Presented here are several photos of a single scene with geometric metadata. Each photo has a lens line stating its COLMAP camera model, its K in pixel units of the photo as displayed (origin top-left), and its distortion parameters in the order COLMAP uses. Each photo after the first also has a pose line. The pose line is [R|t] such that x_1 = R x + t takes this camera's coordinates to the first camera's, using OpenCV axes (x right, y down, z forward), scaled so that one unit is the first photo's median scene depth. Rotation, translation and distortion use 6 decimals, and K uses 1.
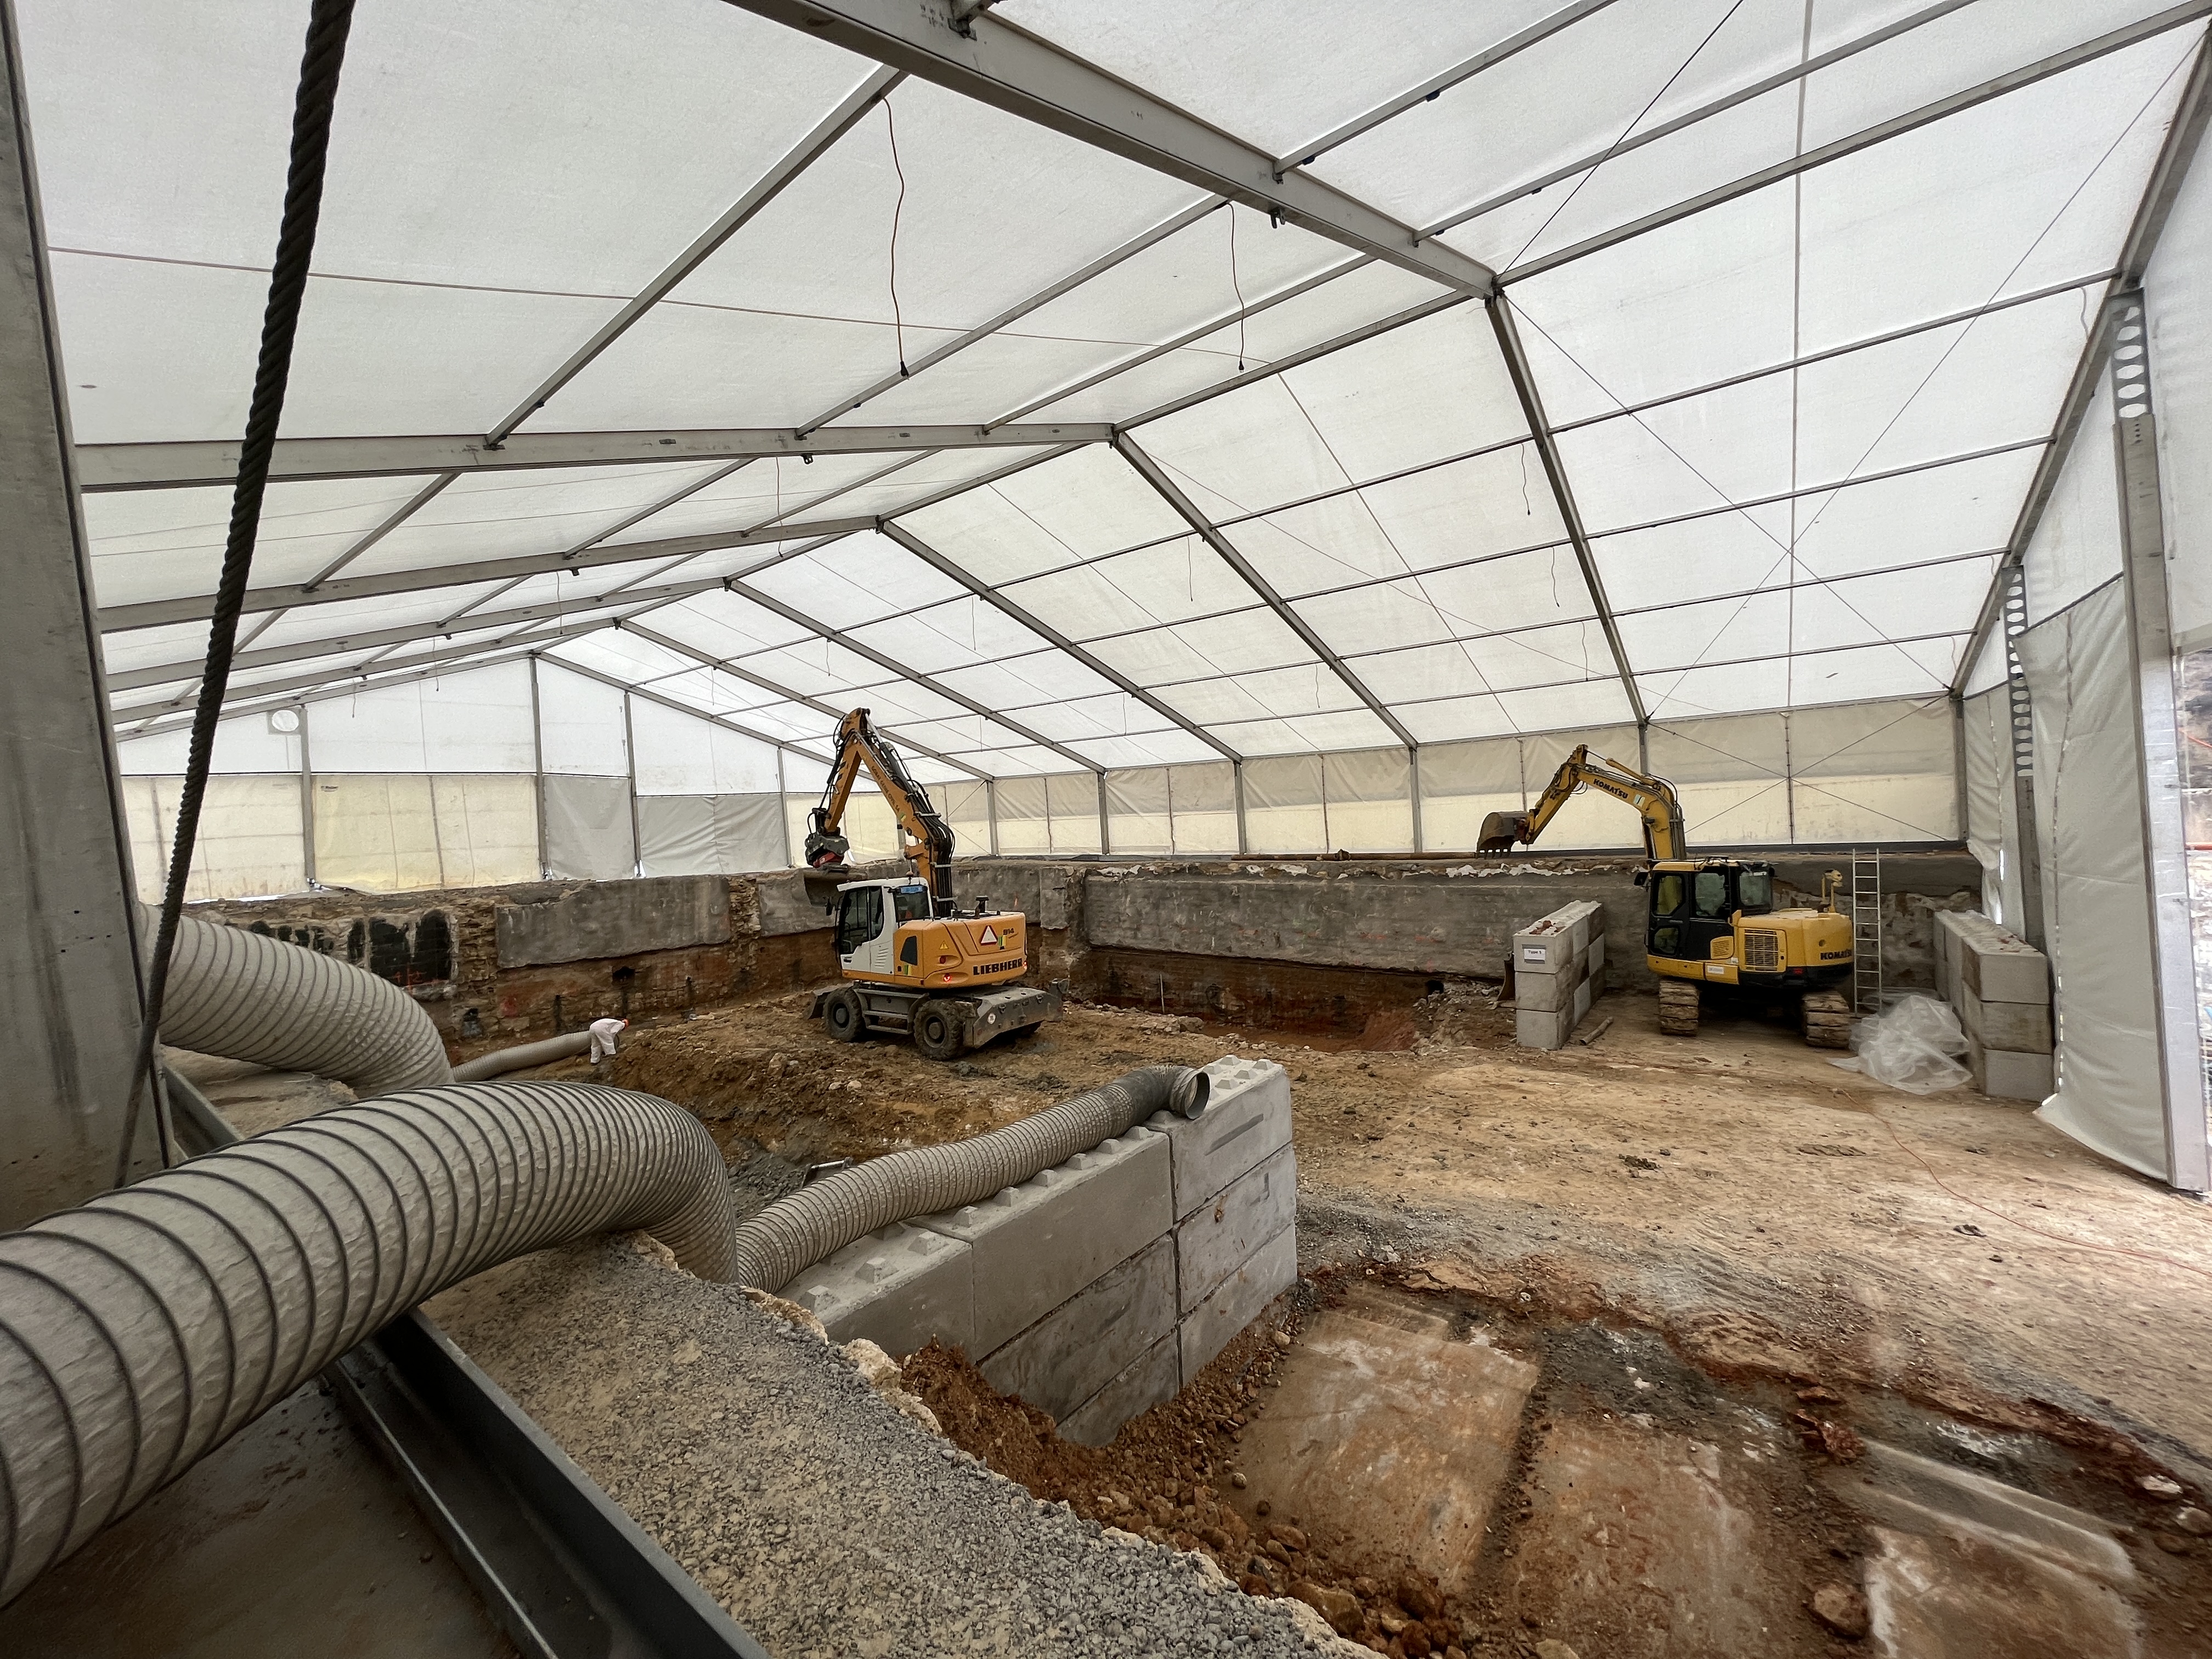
lens RADIAL K [[888.9, 0, 1105.9], [0, 888.9, 829.8], [0, 0, 1]] dist [-0.000378, -0.000502]
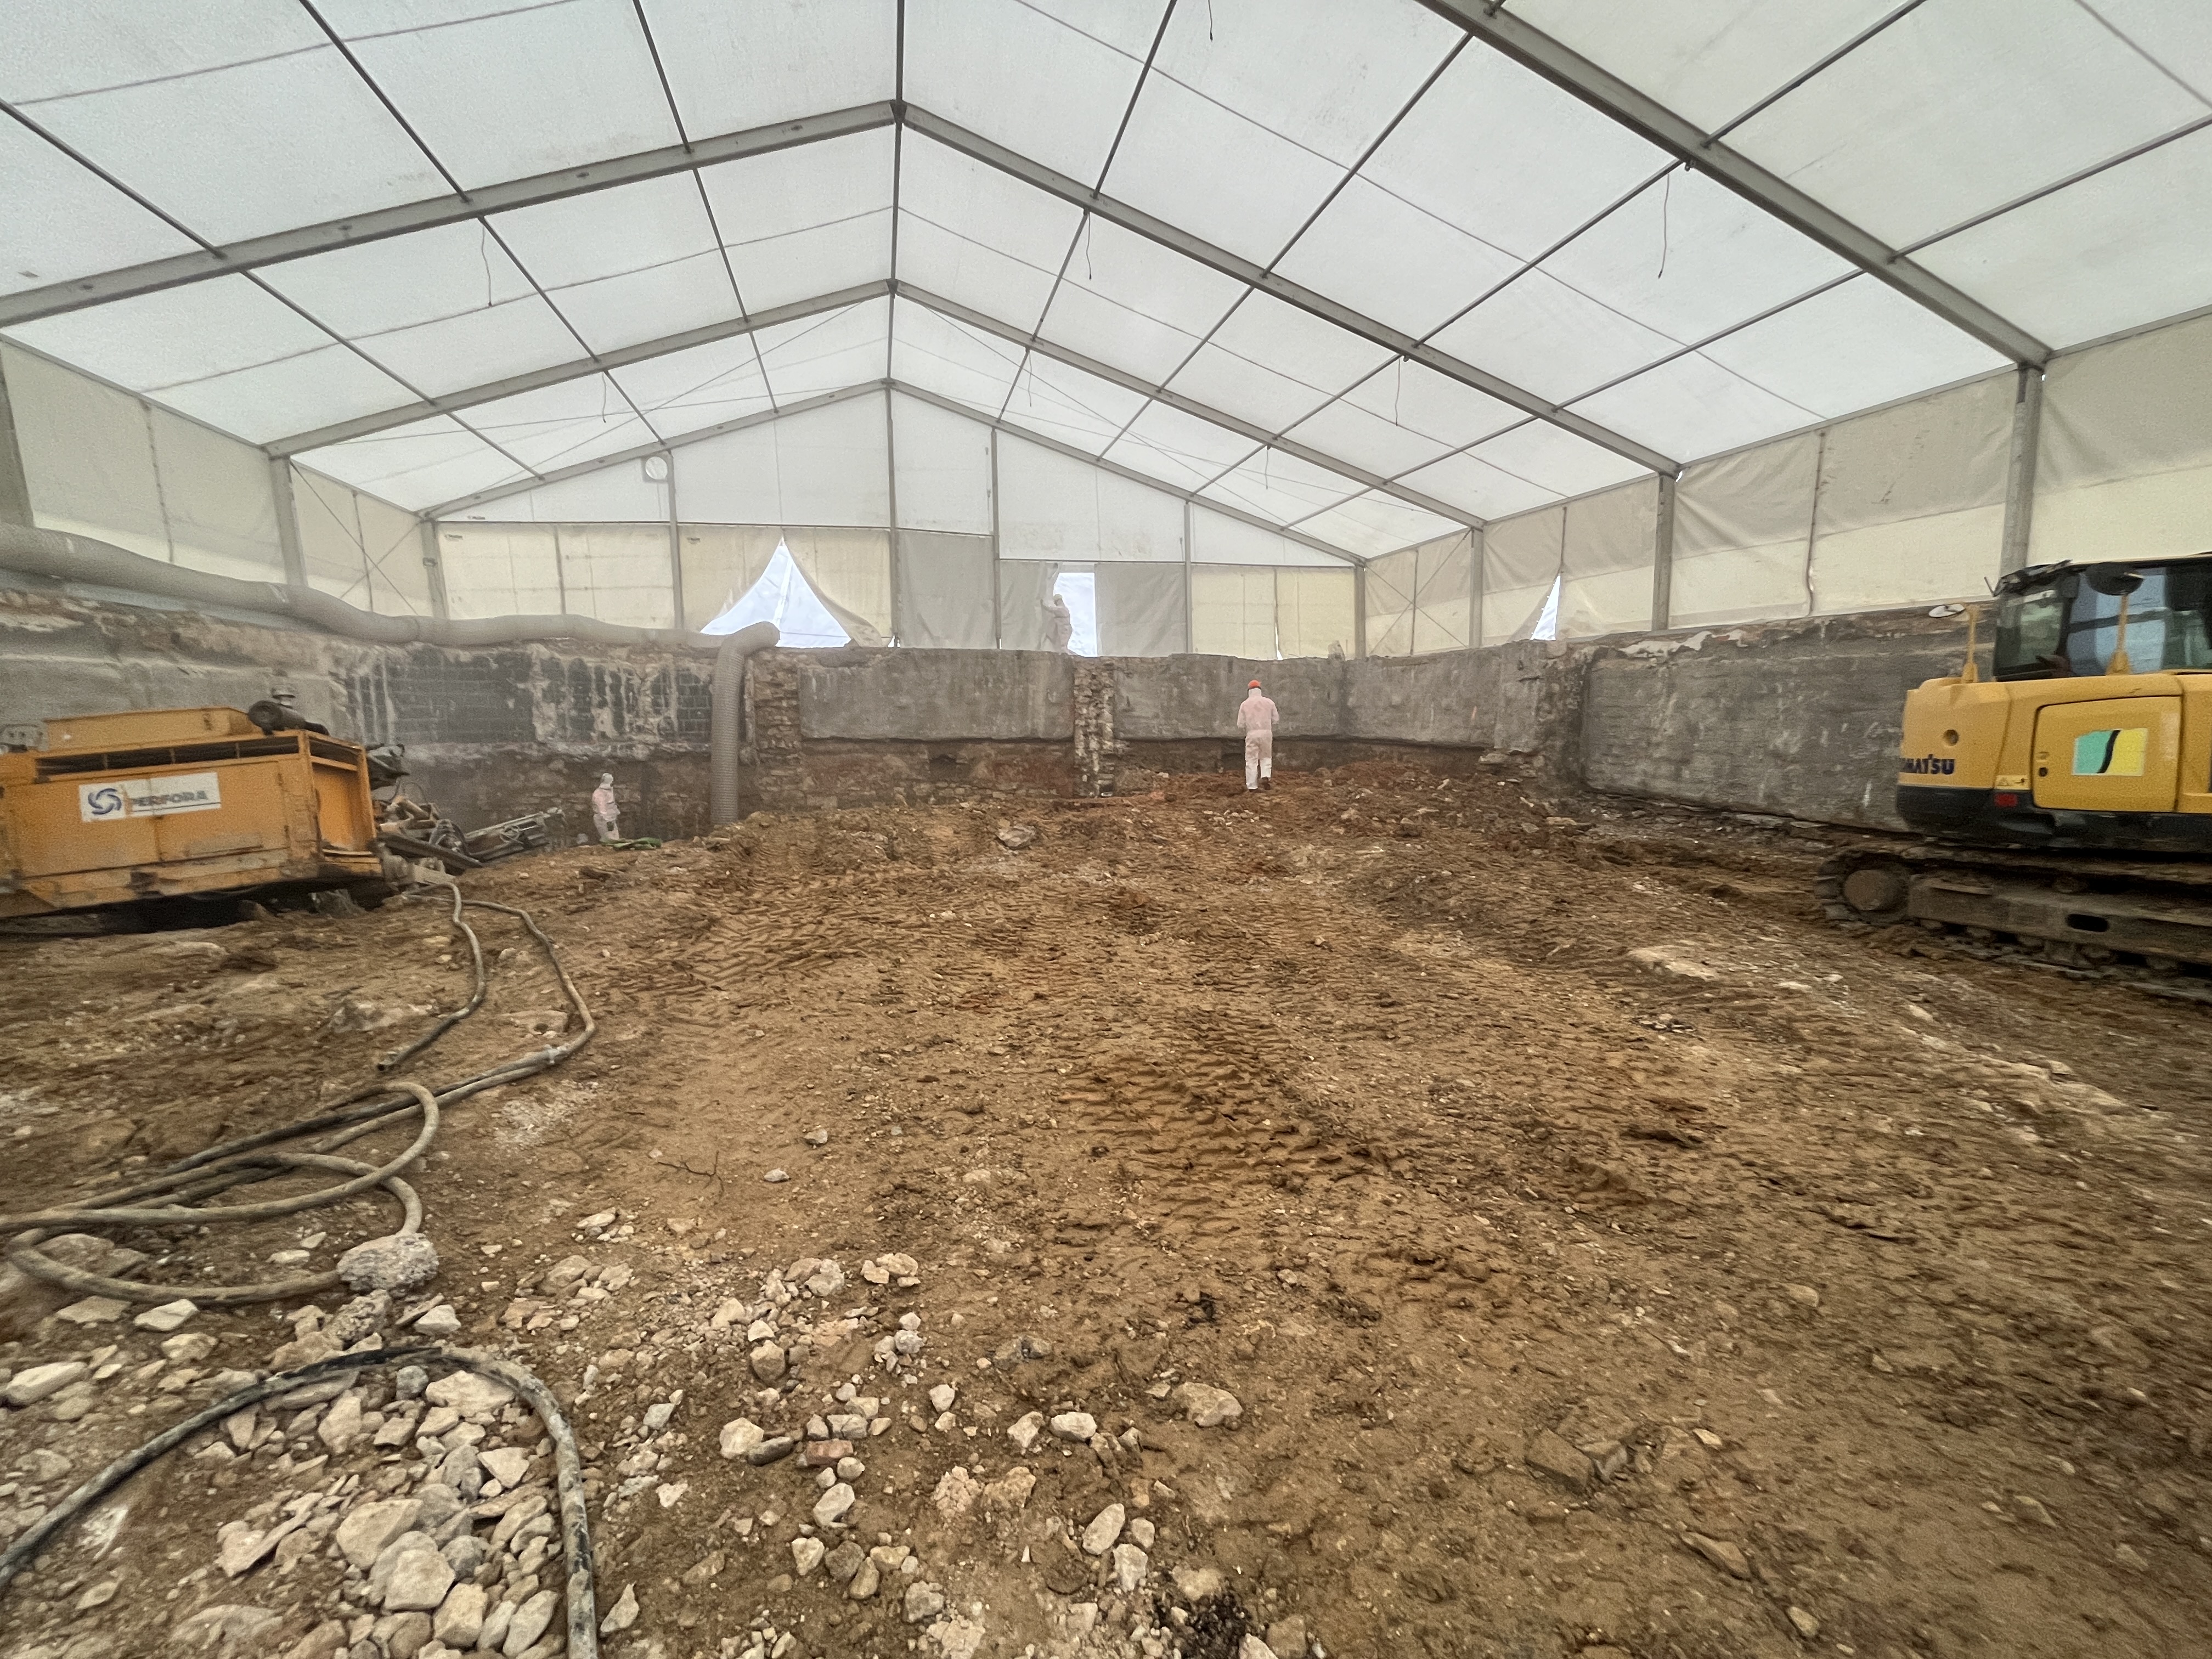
lens RADIAL K [[888.9, 0, 1097.5], [0, 888.9, 831.3], [0, 0, 1]] dist [-0.000378, -0.000502]
pose [[0.780763, 0.123584, -0.612483, 0.092053], [-0.032433, 0.986939, 0.157796, 0.085366], [0.623985, -0.103336, 0.774574, 0.414796]]
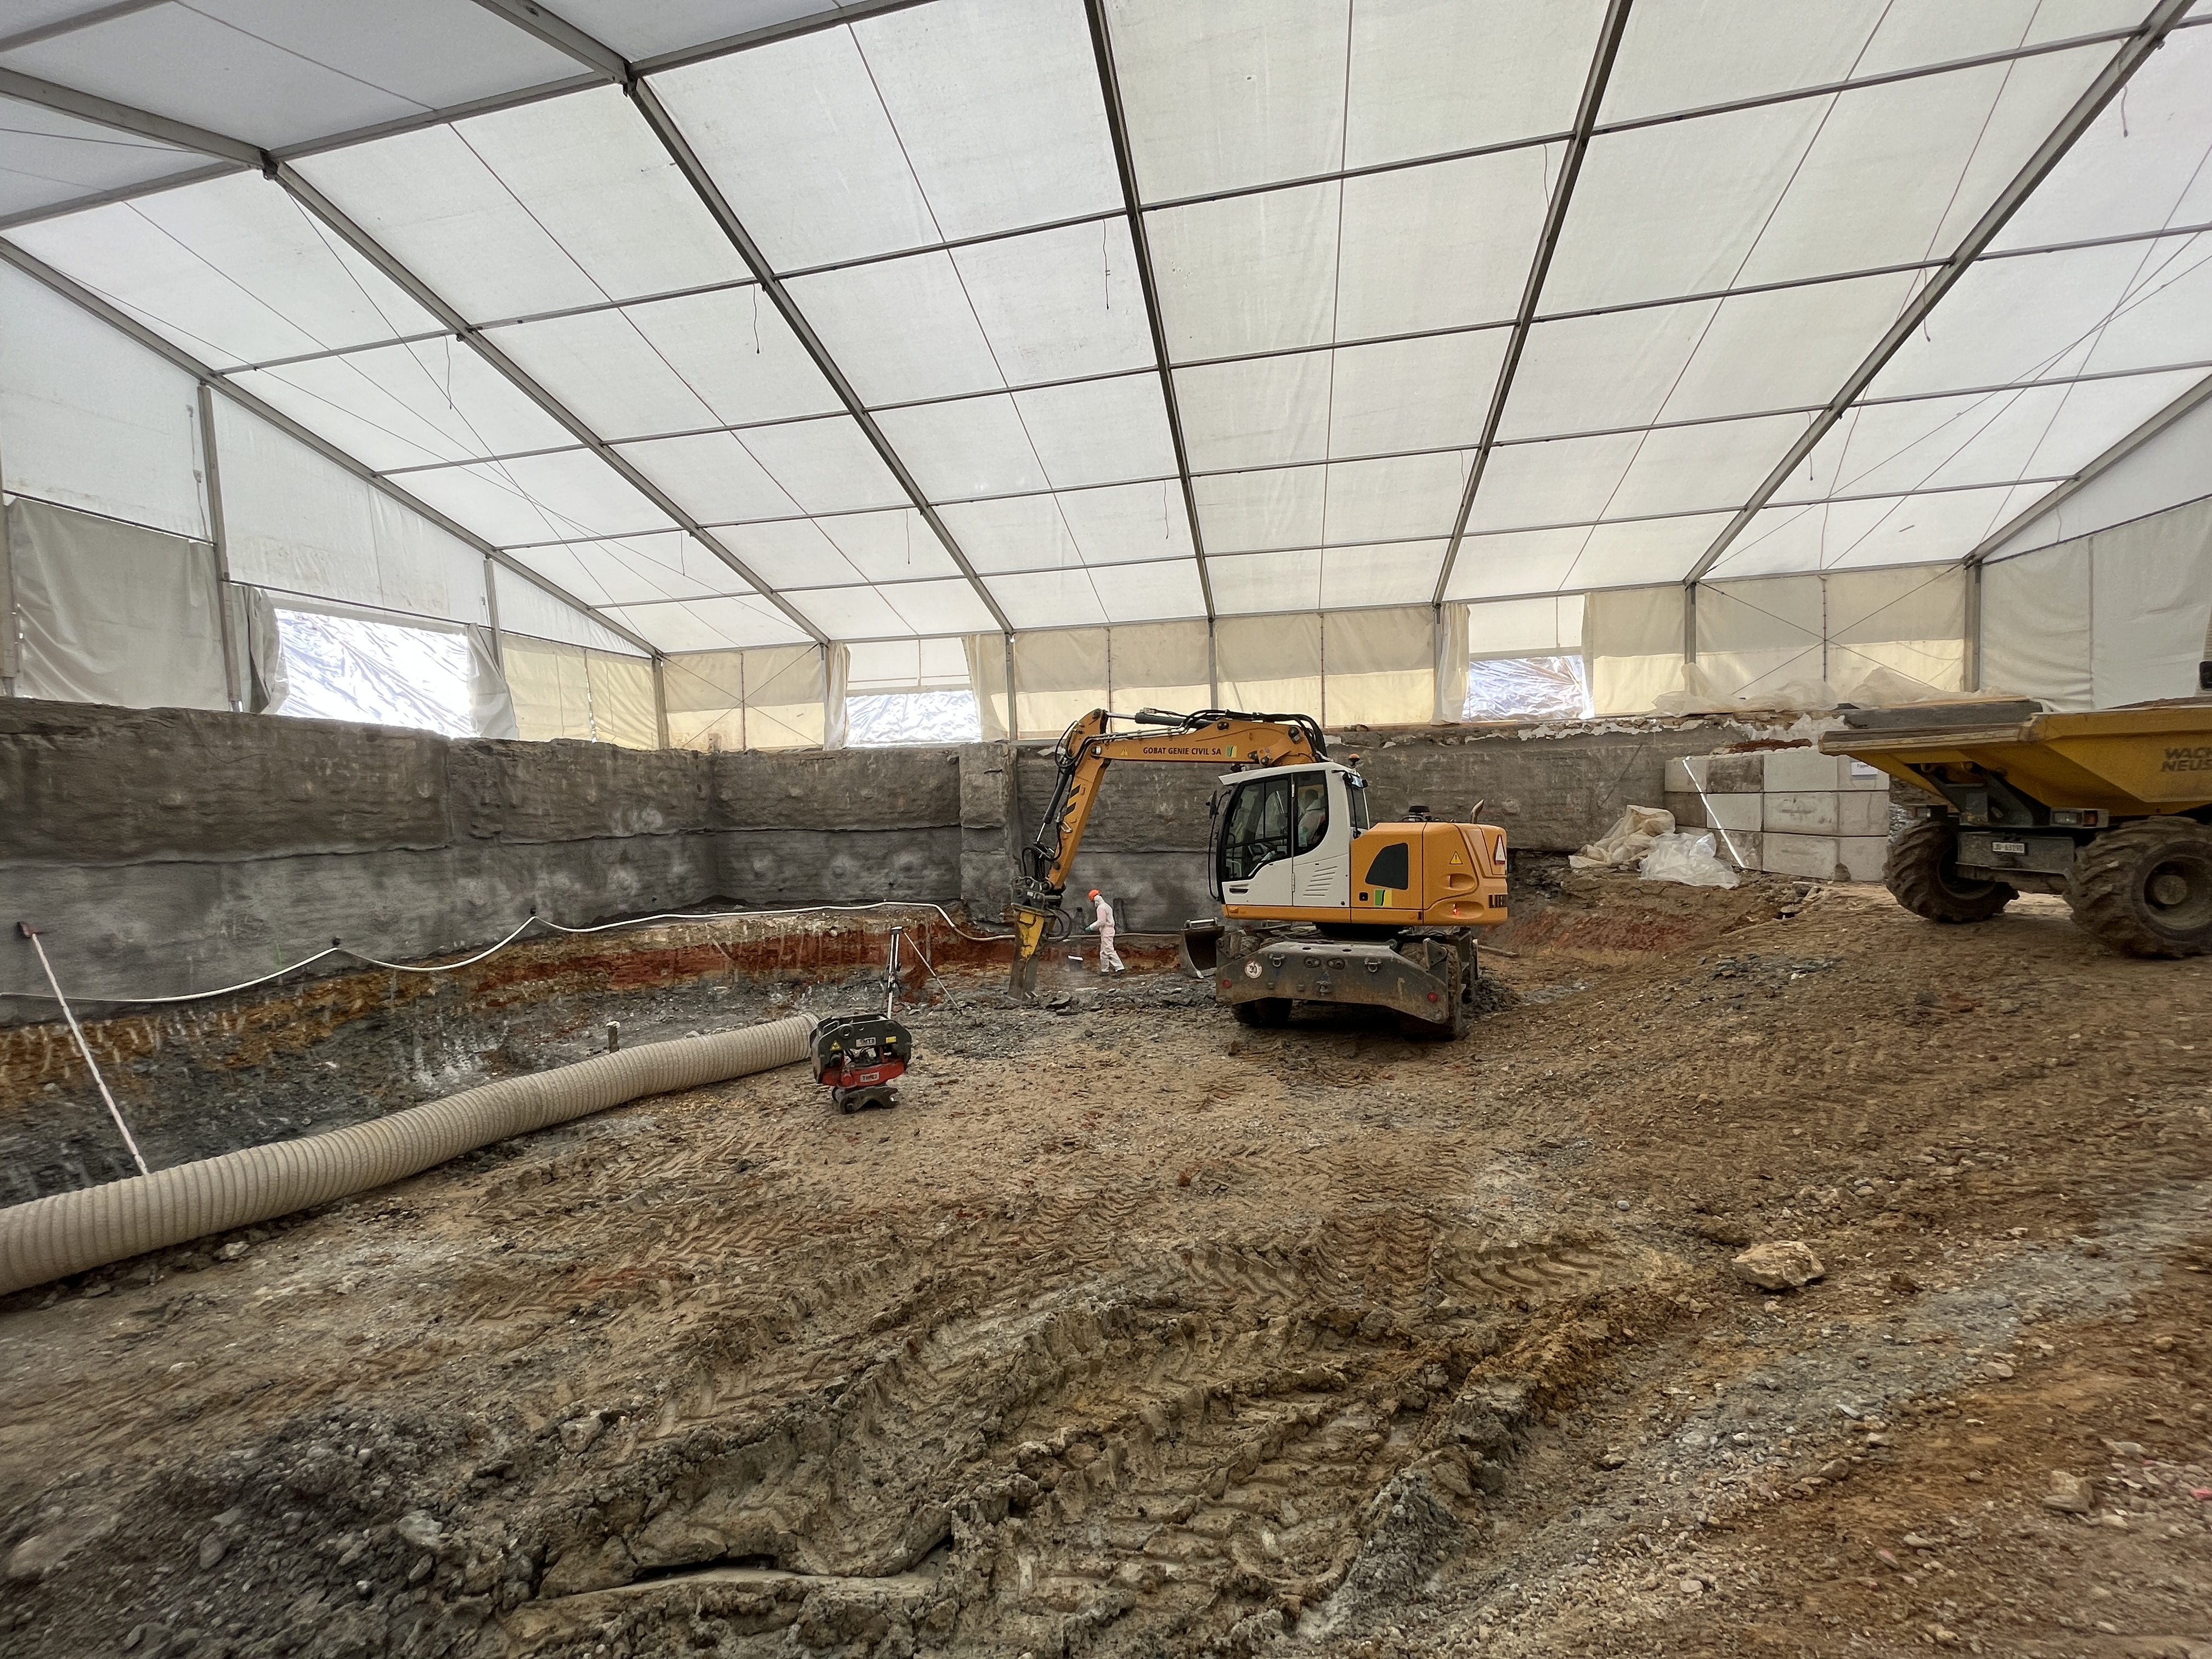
lens RADIAL K [[888.9, 0, 1109.6], [0, 888.9, 833.9], [0, 0, 1]] dist [-0.000378, -0.000502]
pose [[0.906404, -0.002572, 0.422403, -0.293030], [-0.006436, 0.999781, 0.019898, 0.108065], [-0.422362, -0.020754, 0.906190, 0.308854]]
